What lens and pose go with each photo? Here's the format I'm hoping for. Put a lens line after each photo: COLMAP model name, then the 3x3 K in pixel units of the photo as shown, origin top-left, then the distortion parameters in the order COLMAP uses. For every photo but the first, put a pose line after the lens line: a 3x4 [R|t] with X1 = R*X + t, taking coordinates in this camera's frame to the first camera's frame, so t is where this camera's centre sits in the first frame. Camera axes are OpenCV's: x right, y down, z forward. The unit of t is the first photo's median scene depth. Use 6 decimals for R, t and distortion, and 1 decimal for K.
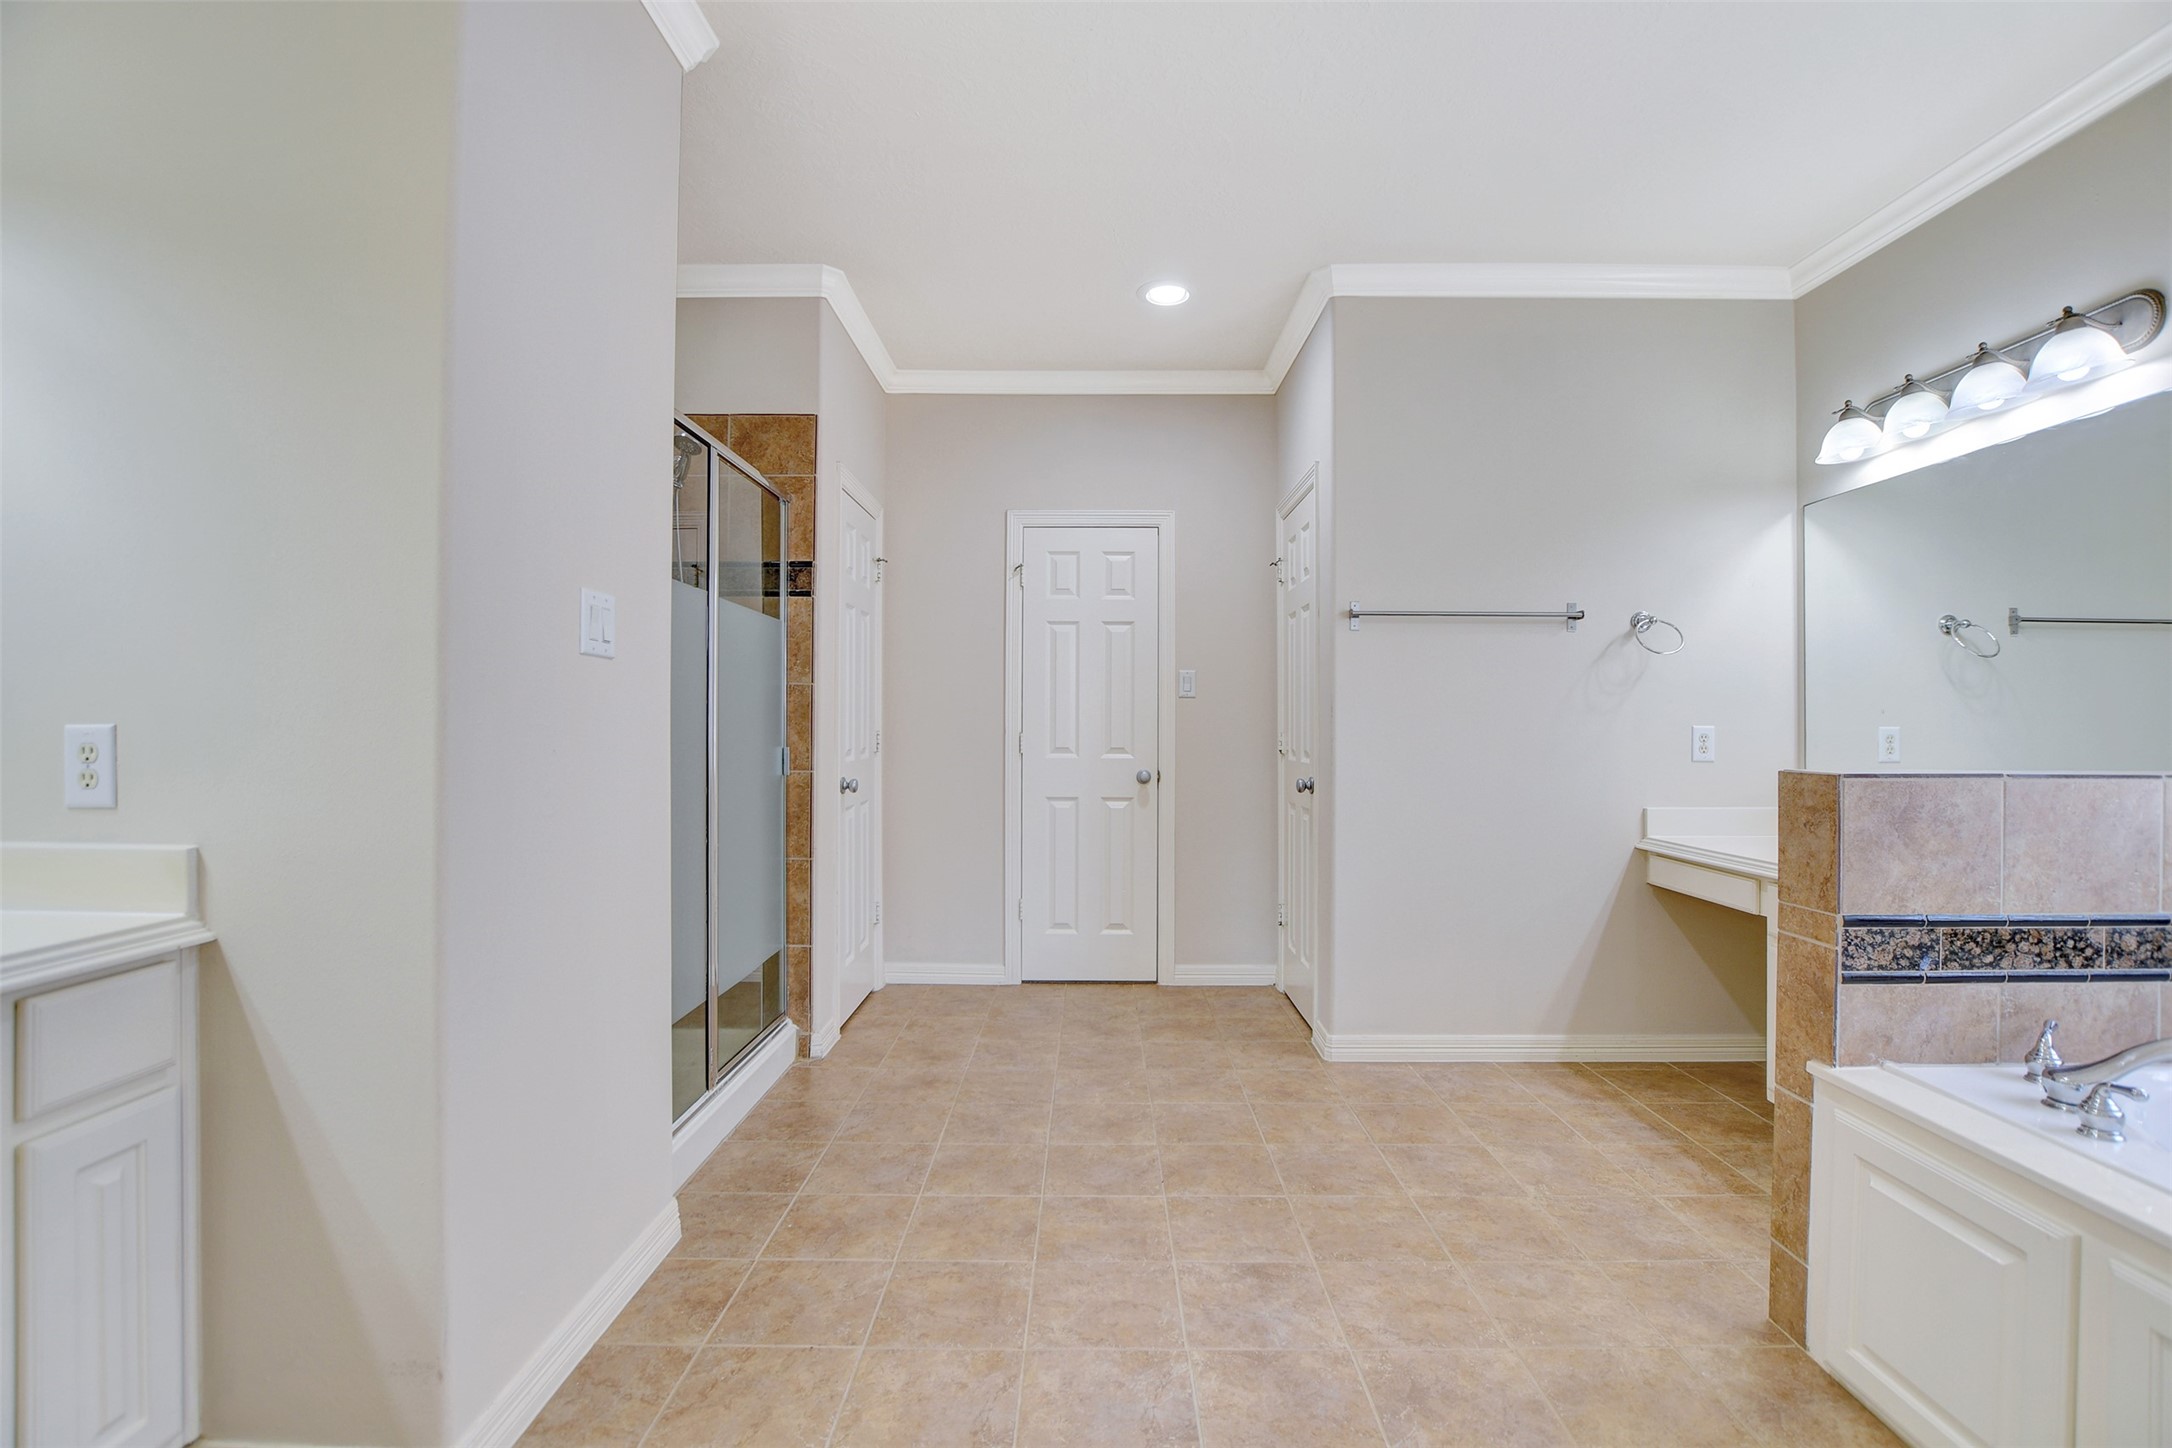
lens RADIAL K [[987.2, 0, 1086.0], [0, 987.2, 724.0], [0, 0, 1]] dist [-0.030796, 0.000713]
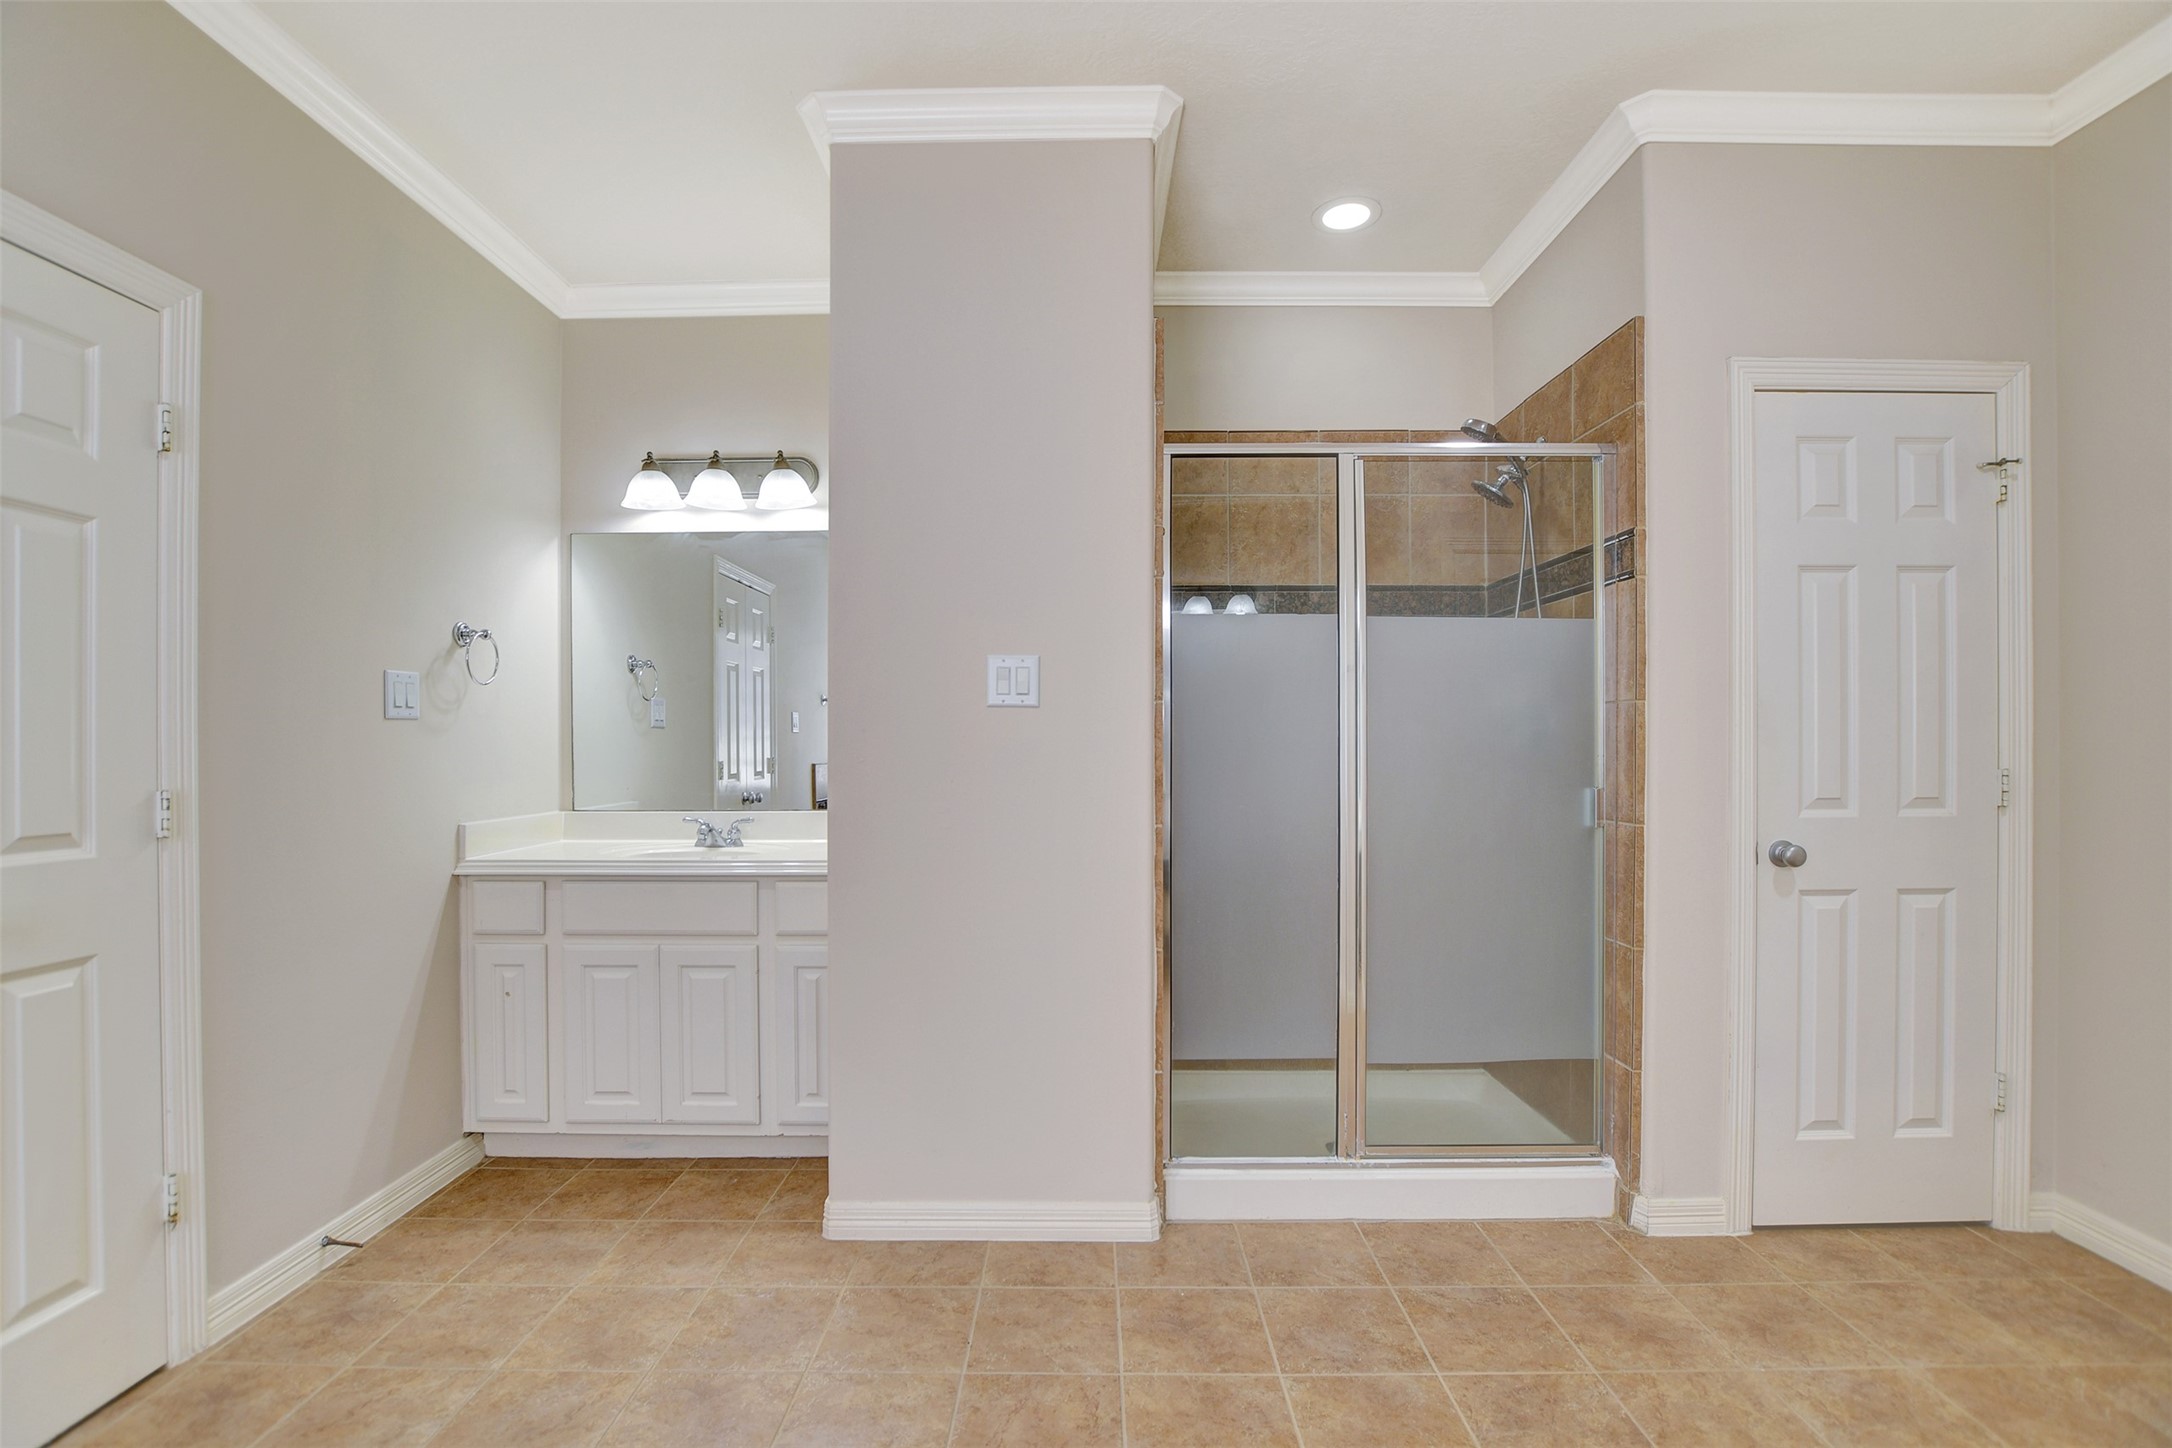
lens RADIAL K [[978.0, 0, 1075.6], [0, 978.0, 749.4], [0, 0, 1]] dist [-0.036859, 0.005827]
pose [[-0.003183, 0.001942, -0.999993, 0.480851], [0.003086, 0.999993, 0.001932, -0.010572], [0.999990, -0.003080, -0.003189, 0.689997]]
